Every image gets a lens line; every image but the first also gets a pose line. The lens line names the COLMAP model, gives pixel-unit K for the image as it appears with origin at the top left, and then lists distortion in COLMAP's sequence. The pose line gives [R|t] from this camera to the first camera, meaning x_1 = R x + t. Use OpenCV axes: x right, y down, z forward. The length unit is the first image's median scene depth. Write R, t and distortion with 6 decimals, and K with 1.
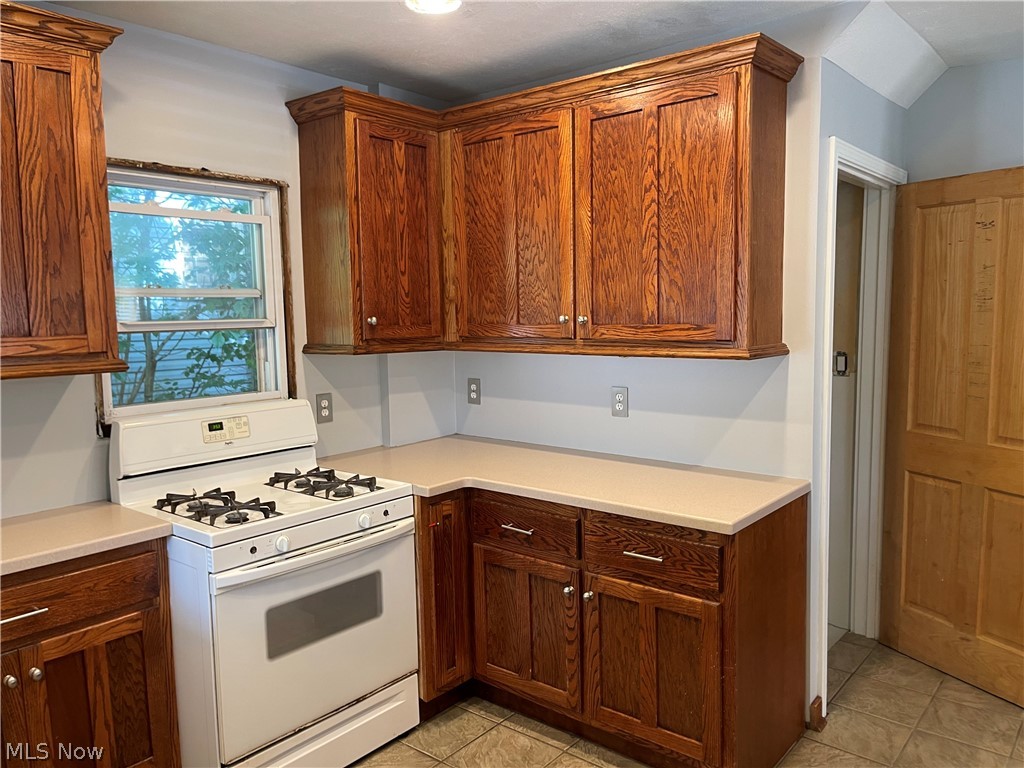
lens RADIAL K [[785.7, 0, 512.2], [0, 785.7, 383.9], [0, 0, 1]] dist [0.006102, 0.001153]
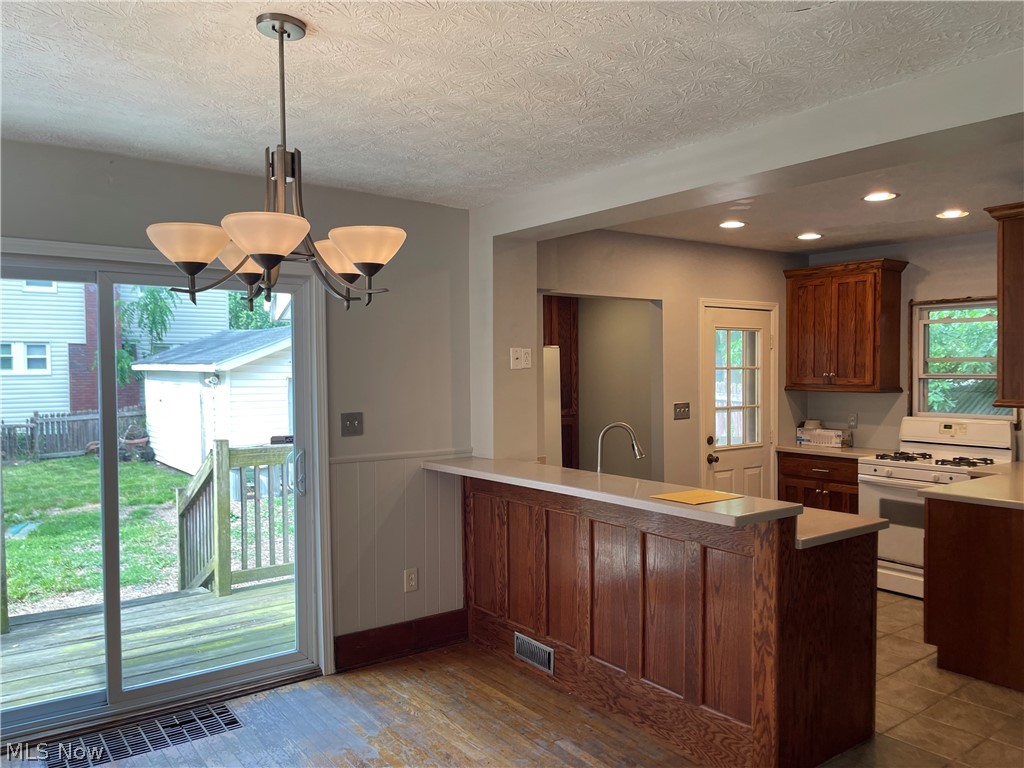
lens RADIAL K [[785.7, 0, 511.5], [0, 785.7, 387.3], [0, 0, 1]] dist [0.006102, 0.001153]
pose [[-0.241471, 0.025693, -0.970068, 1.827094], [-0.088893, 0.994861, 0.048477, -0.043795], [0.966328, 0.097939, -0.237946, 0.396556]]
